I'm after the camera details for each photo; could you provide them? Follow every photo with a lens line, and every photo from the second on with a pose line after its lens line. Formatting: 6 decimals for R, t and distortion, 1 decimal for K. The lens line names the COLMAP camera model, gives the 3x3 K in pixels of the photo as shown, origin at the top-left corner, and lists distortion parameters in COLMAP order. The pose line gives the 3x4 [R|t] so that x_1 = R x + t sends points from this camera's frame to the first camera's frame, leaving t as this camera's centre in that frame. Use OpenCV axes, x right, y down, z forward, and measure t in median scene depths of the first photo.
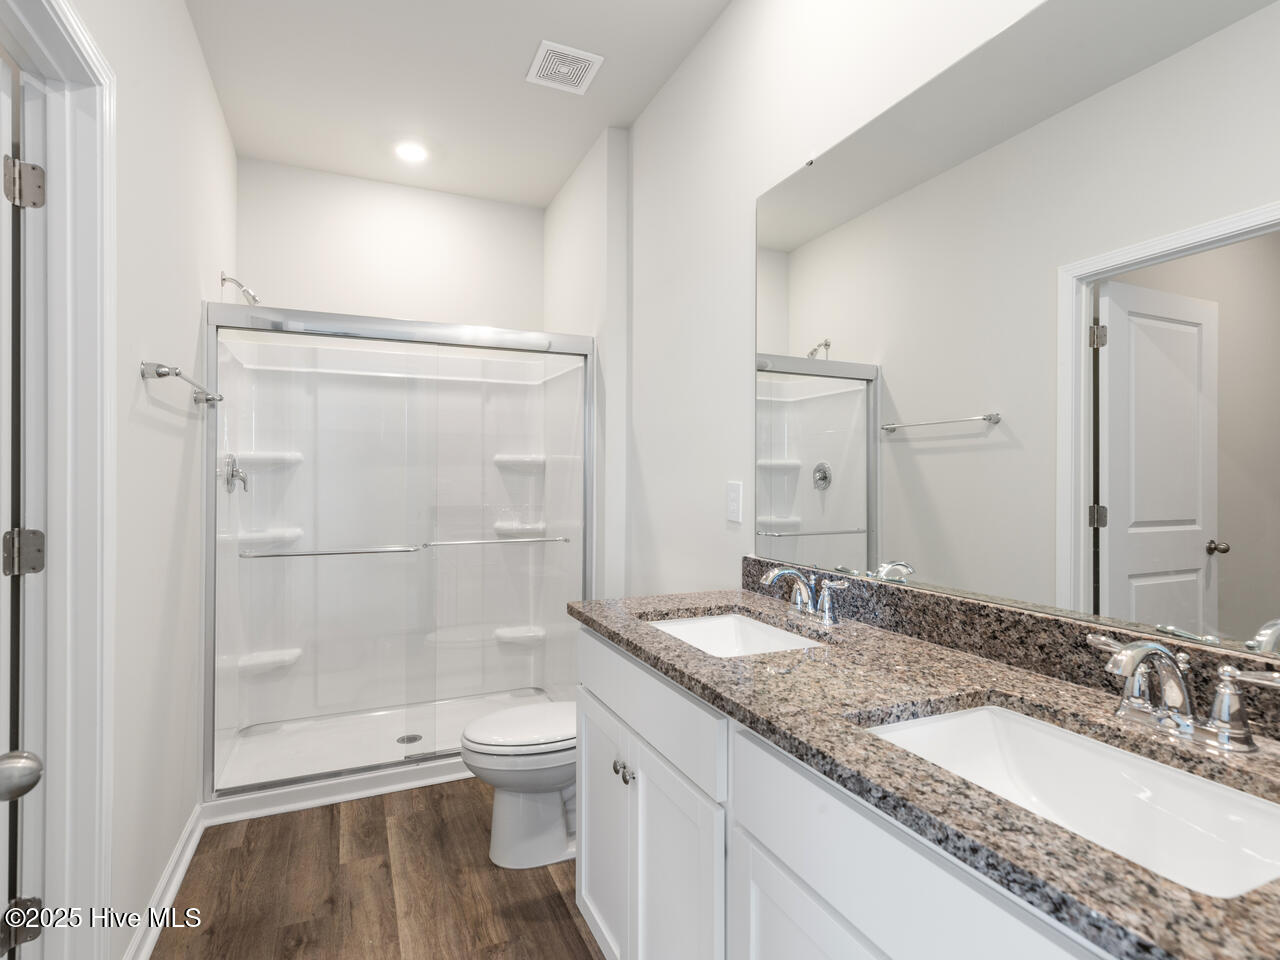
lens RADIAL K [[651.1, 0, 640.0], [0, 651.1, 477.3], [0, 0, 1]] dist [0.007758, -0.001309]
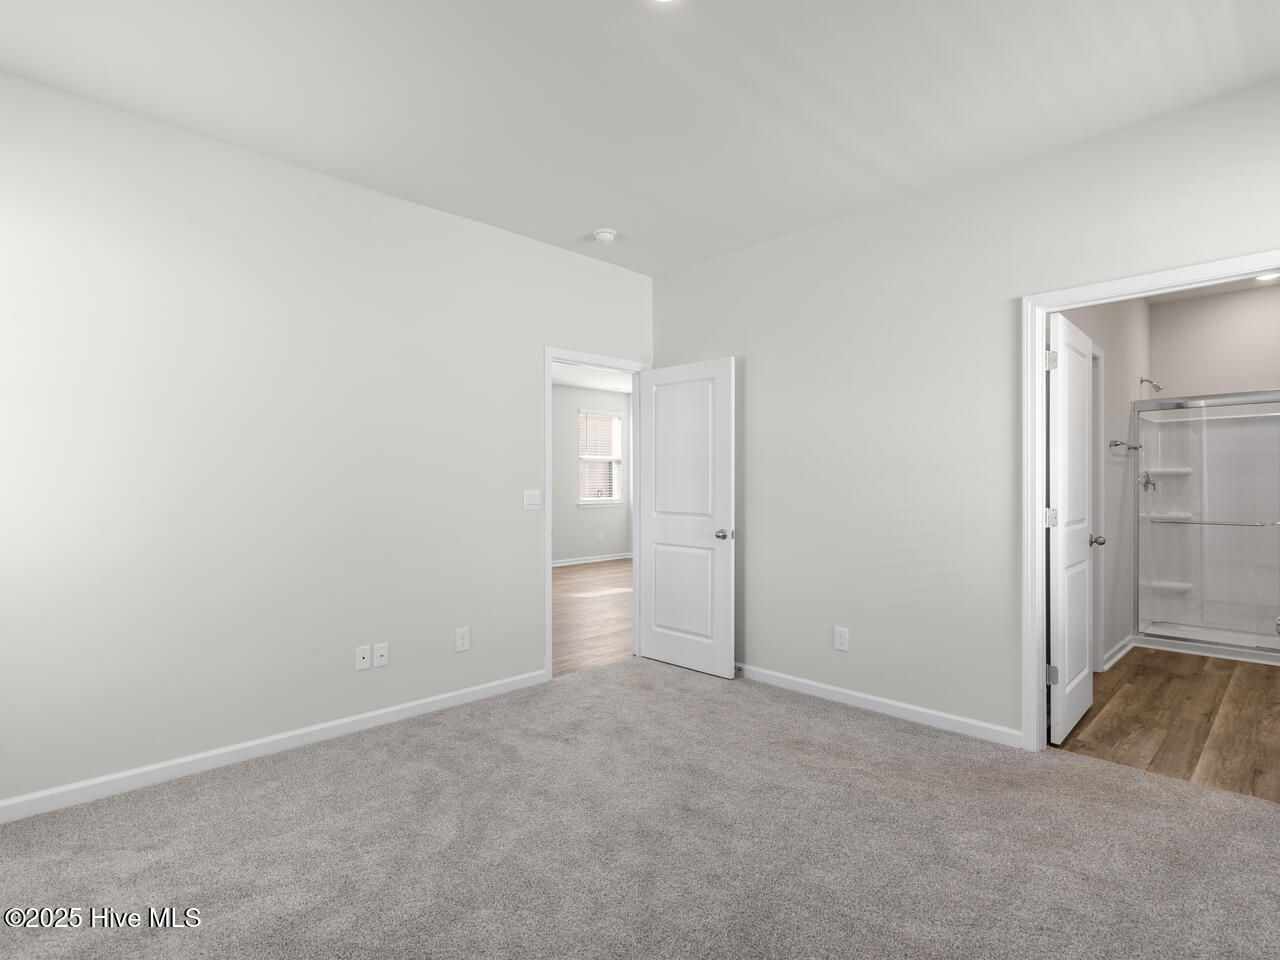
lens RADIAL K [[651.1, 0, 640.0], [0, 651.1, 477.3], [0, 0, 1]] dist [0.007758, -0.001309]
pose [[0.343406, 0.000227, -0.939187, 0.711650], [0.004672, 0.999987, 0.001950, -0.029002], [0.939176, -0.005057, 0.343400, -1.127107]]
